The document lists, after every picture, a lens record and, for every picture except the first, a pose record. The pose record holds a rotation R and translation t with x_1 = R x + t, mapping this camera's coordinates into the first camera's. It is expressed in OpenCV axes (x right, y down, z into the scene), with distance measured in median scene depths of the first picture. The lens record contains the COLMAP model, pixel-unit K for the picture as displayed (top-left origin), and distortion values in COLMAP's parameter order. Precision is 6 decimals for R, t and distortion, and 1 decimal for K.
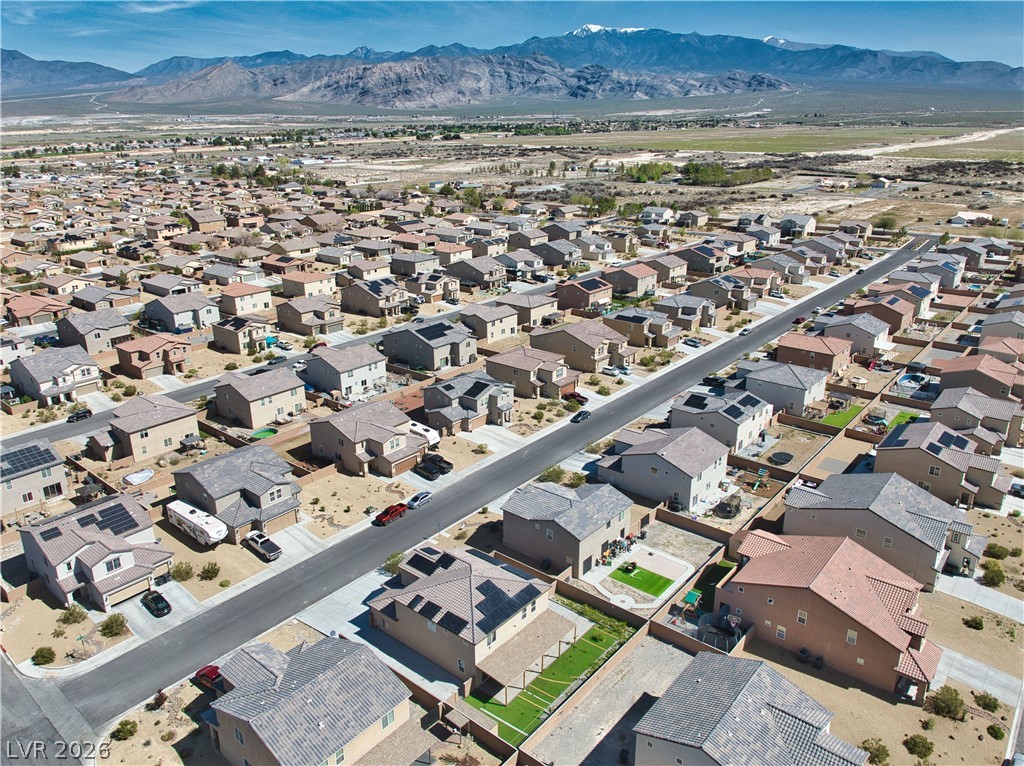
lens RADIAL K [[740.3, 0, 514.8], [0, 740.3, 425.9], [0, 0, 1]] dist [-0.026954, -0.009513]
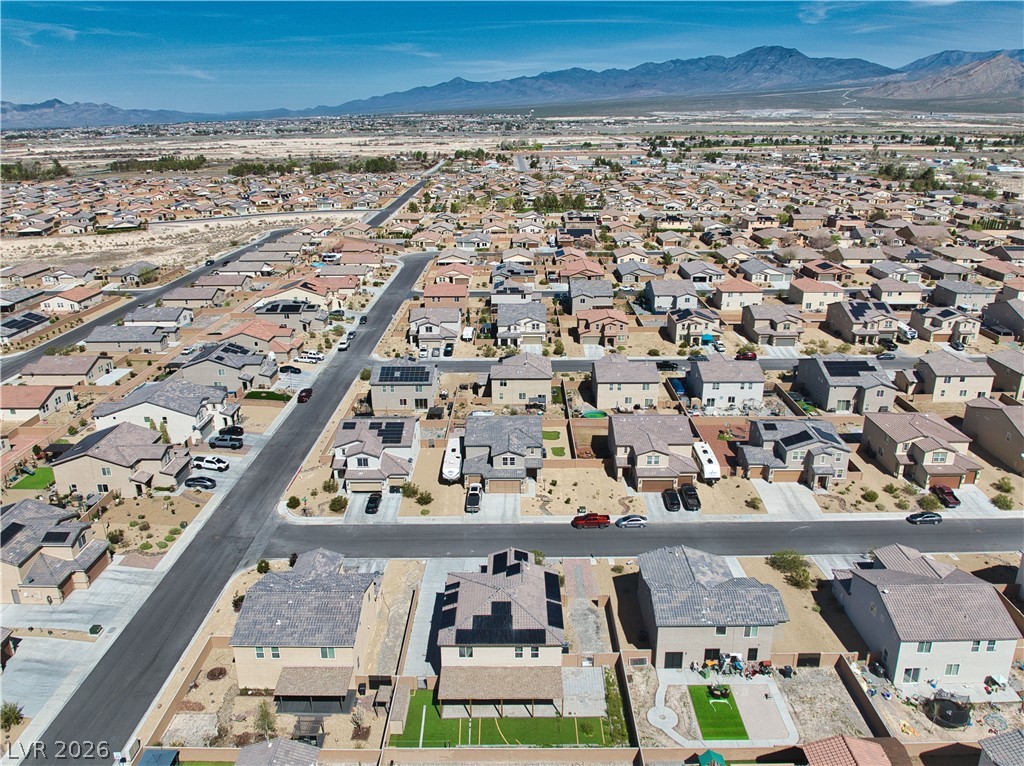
lens RADIAL K [[740.3, 0, 514.8], [0, 740.3, 425.9], [0, 0, 1]] dist [-0.026954, -0.009513]
pose [[0.633735, 0.300912, -0.712623, 0.244946], [-0.297266, 0.945235, 0.134777, -0.058364], [0.714152, 0.126426, 0.688479, 0.132502]]
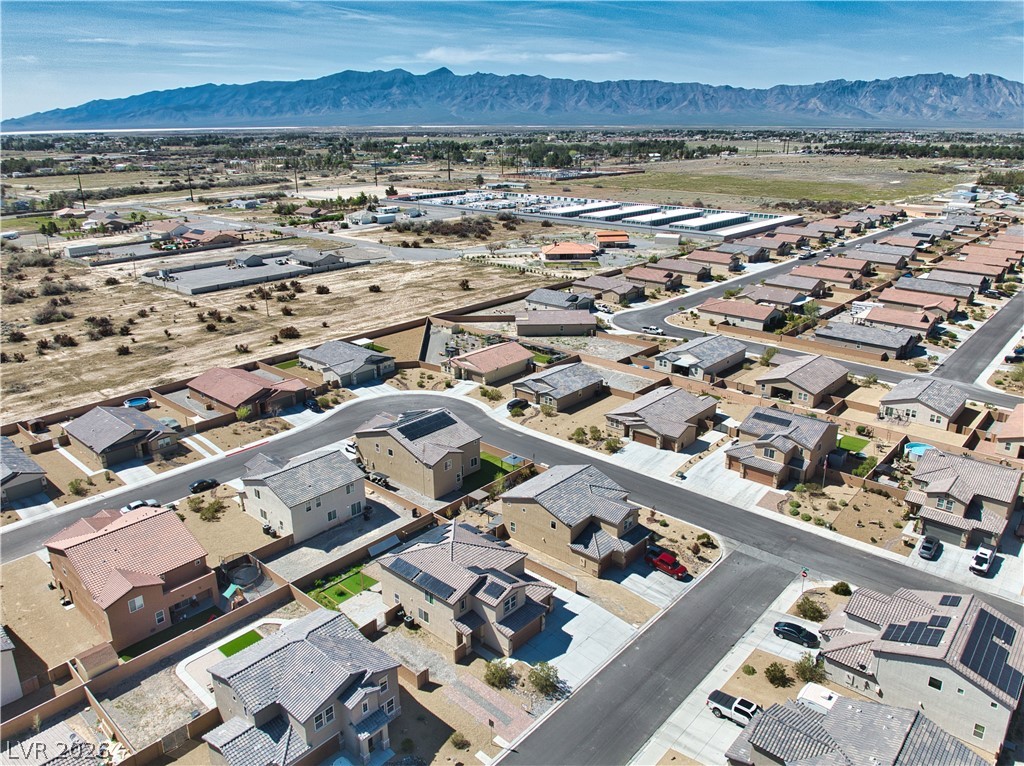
lens RADIAL K [[745.6, 0, 515.3], [0, 745.6, 400.4], [0, 0, 1]] dist [-0.004928, -0.047424]
pose [[-0.999531, -0.002024, 0.030549, -0.076844], [0.019583, 0.724744, 0.688740, -0.286574], [-0.023534, 0.689015, -0.724365, 0.687383]]
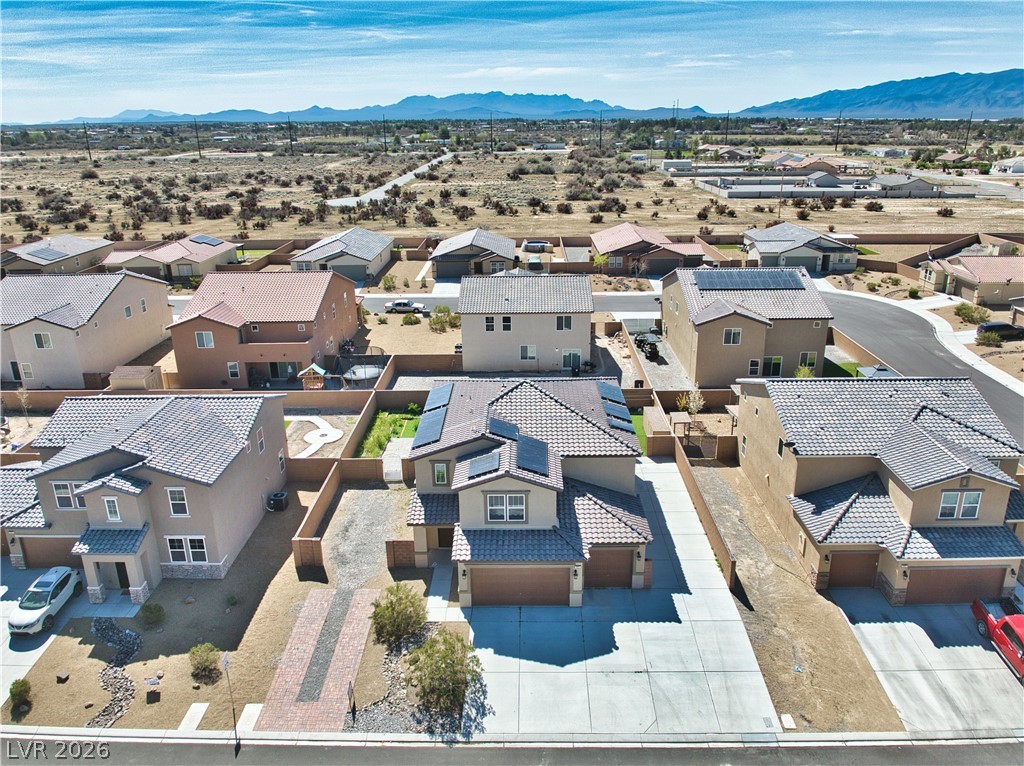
lens RADIAL K [[747.8, 0, 515.6], [0, 747.8, 403.8], [0, 0, 1]] dist [-0.023673, -0.015469]
pose [[-0.628072, -0.265771, 0.731363, -0.199426], [0.318270, 0.769923, 0.553103, -0.042718], [-0.710092, 0.580159, -0.398980, 0.522418]]
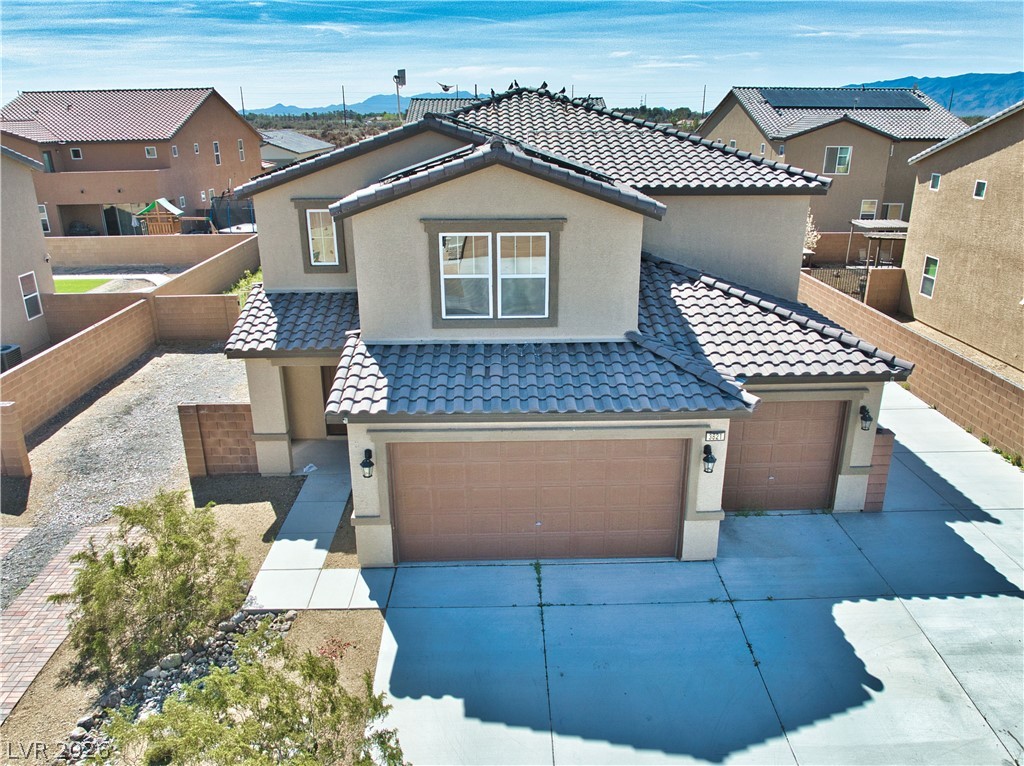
lens RADIAL K [[747.8, 0, 515.6], [0, 747.8, 403.8], [0, 0, 1]] dist [-0.023673, -0.015469]
pose [[-0.660045, -0.259649, 0.704927, -0.113135], [0.301117, 0.768244, 0.564916, 0.057728], [-0.688236, 0.585136, -0.428891, 0.495989]]
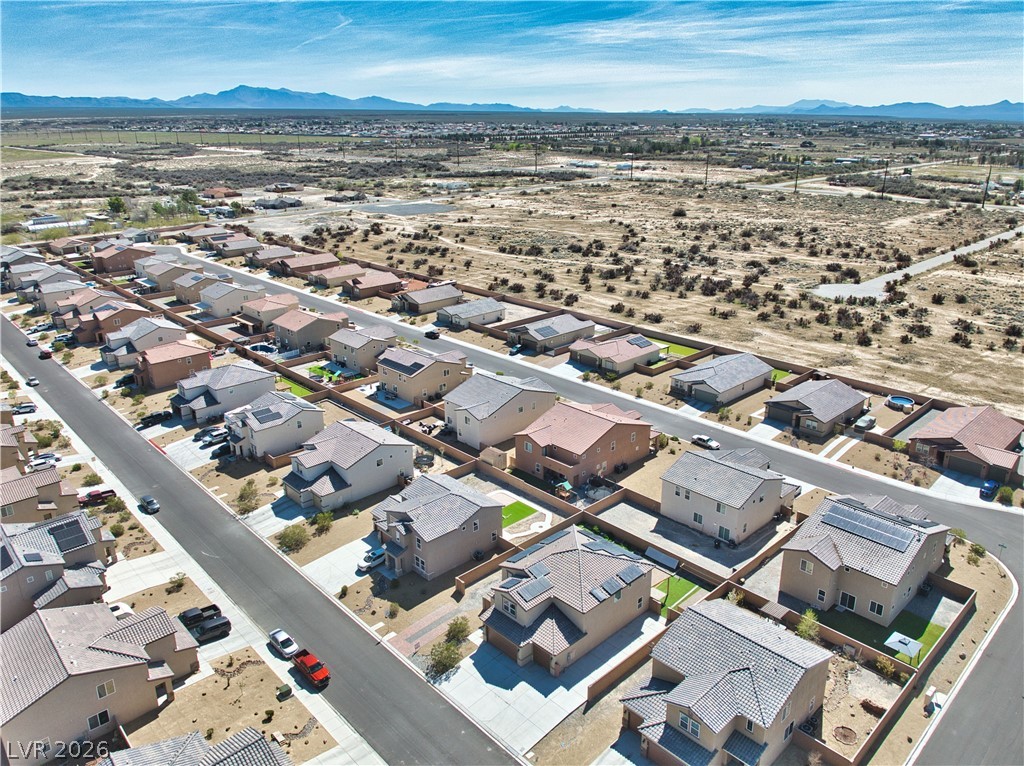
lens RADIAL K [[745.6, 0, 515.3], [0, 745.6, 400.4], [0, 0, 1]] dist [-0.004928, -0.047424]
pose [[0.120861, -0.350847, 0.928601, -0.409742], [0.392369, 0.876165, 0.279967, -0.131783], [-0.911833, 0.330517, 0.243556, 0.318144]]
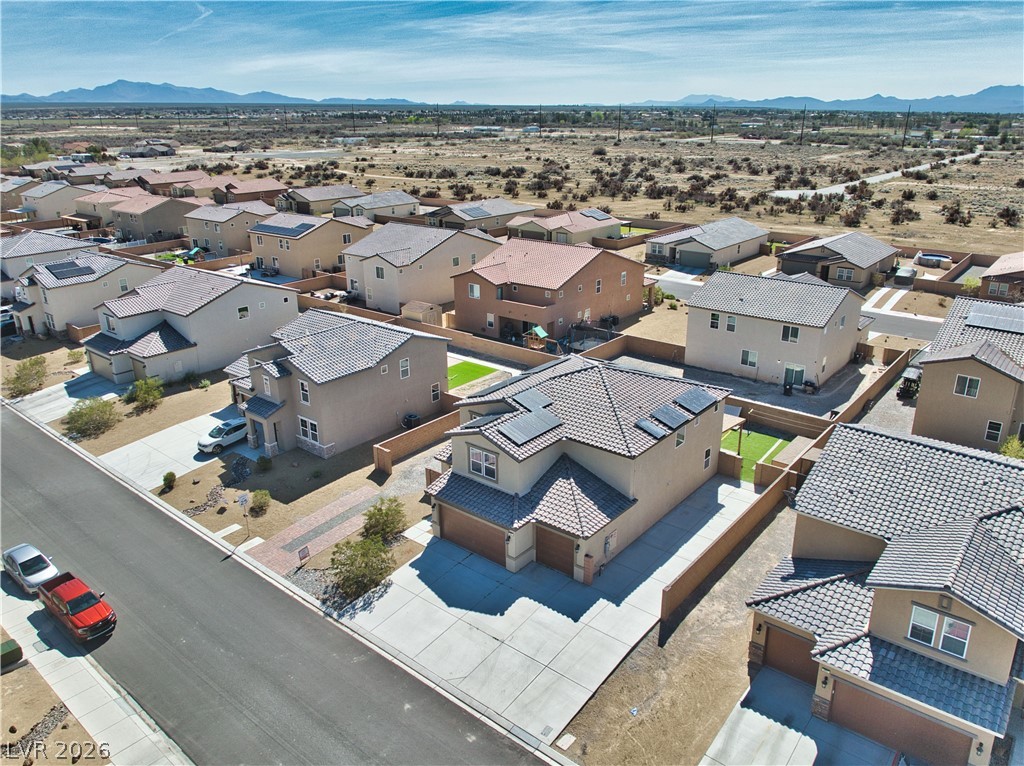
lens RADIAL K [[747.8, 0, 515.6], [0, 747.8, 403.8], [0, 0, 1]] dist [-0.023673, -0.015469]
pose [[-0.008168, -0.361710, 0.932255, -0.257702], [0.393272, 0.855997, 0.335569, 0.002284], [-0.919386, 0.369371, 0.135259, 0.417116]]
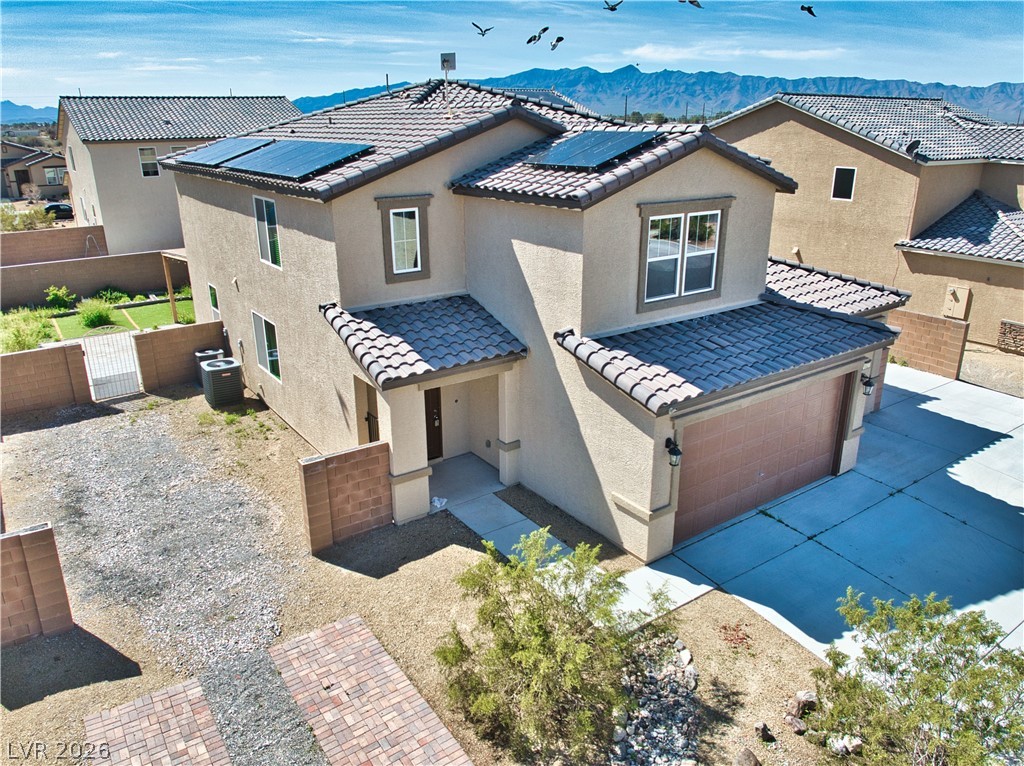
lens RADIAL K [[745.3, 0, 515.2], [0, 745.3, 414.3], [0, 0, 1]] dist [-0.032224, -0.007339]
pose [[-0.966895, -0.083222, 0.241224, -0.064244], [0.110043, 0.716917, 0.688419, 0.047268], [-0.230229, 0.692174, -0.684025, 0.523410]]
